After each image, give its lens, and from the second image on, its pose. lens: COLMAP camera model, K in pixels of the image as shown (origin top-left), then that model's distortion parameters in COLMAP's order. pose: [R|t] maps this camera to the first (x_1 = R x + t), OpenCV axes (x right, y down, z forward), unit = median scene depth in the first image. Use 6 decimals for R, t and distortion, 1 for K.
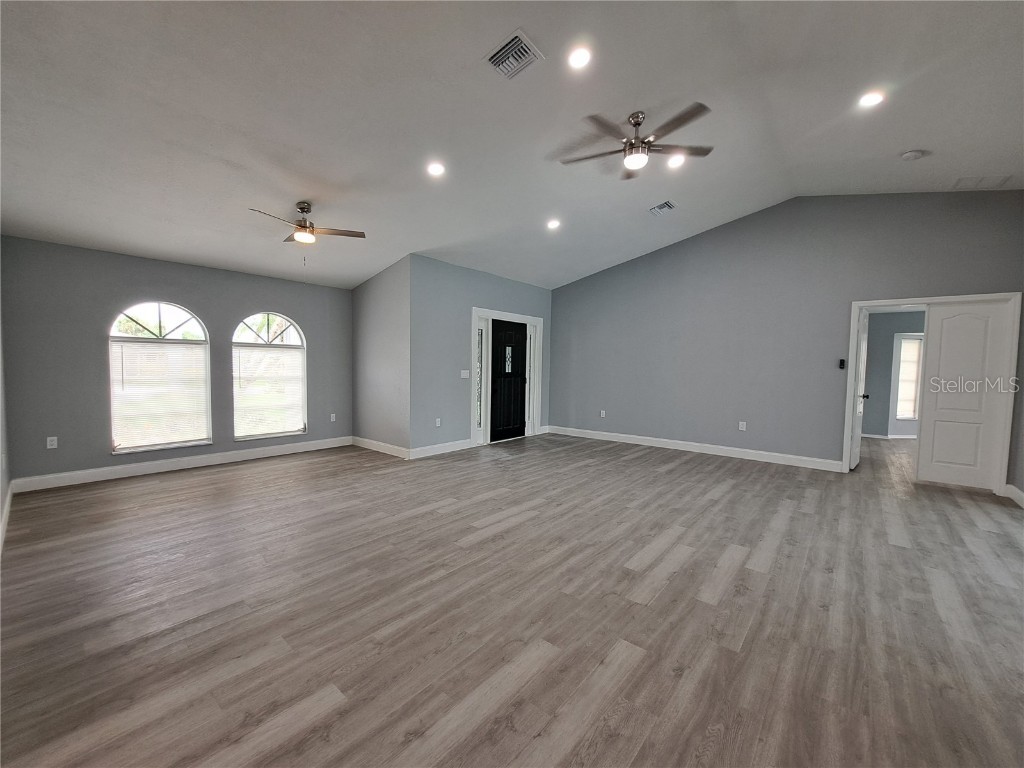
lens RADIAL K [[409.0, 0, 512.0], [0, 409.0, 384.0], [0, 0, 1]] dist [-0.011652, -0.000156]
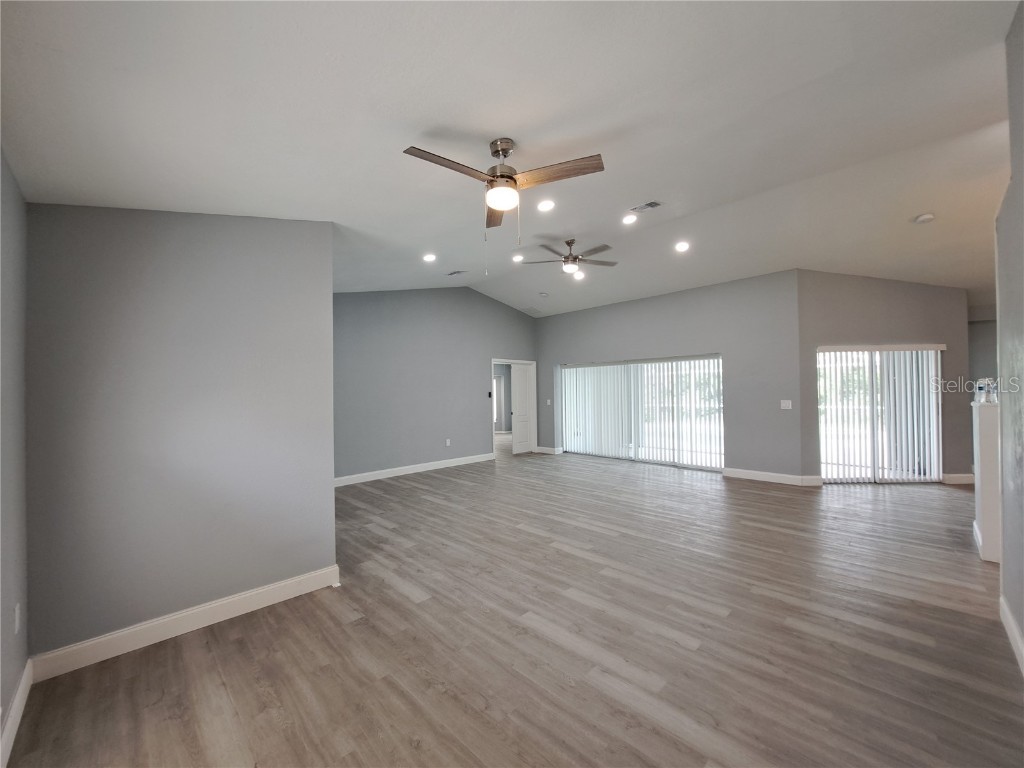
lens RADIAL K [[409.0, 0, 512.0], [0, 409.0, 384.0], [0, 0, 1]] dist [-0.011652, -0.000156]
pose [[0.081731, 0.003302, 0.996649, -1.049633], [0.063832, 0.997924, -0.008540, -0.088078], [-0.994608, 0.064316, 0.081351, 0.933062]]
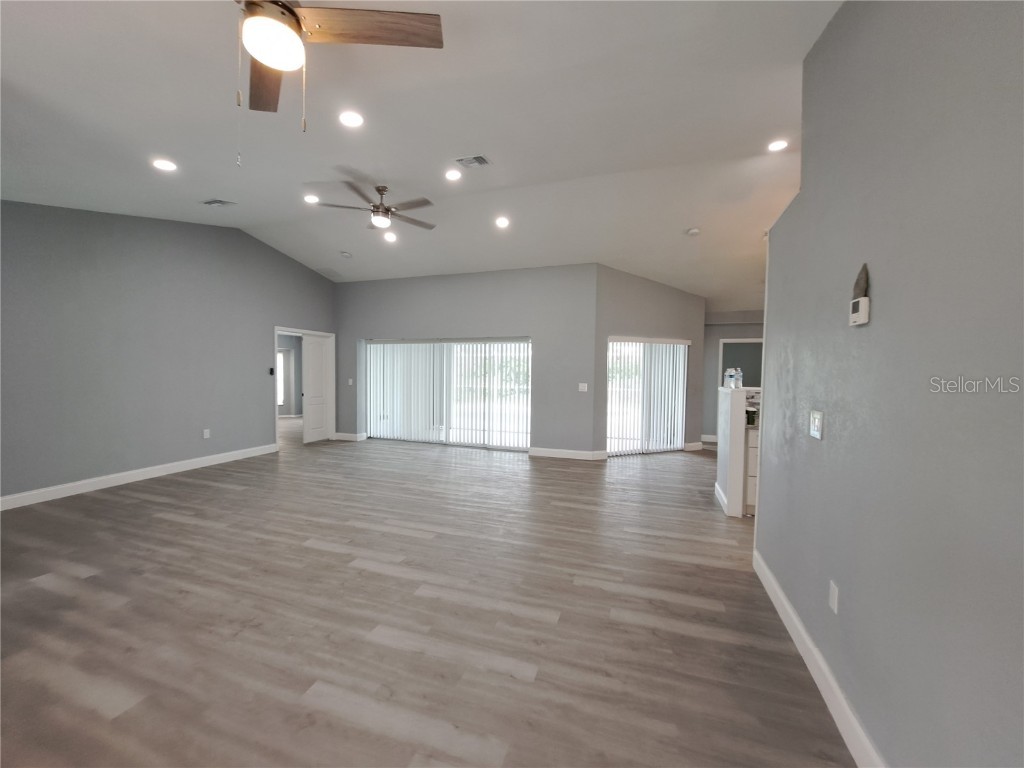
lens RADIAL K [[409.0, 0, 512.0], [0, 409.0, 384.0], [0, 0, 1]] dist [-0.011652, -0.000156]
pose [[-0.374046, -0.047341, 0.926201, -0.888102], [0.028472, 0.997639, 0.062490, -0.084618], [-0.926973, 0.049745, -0.371815, 0.931714]]
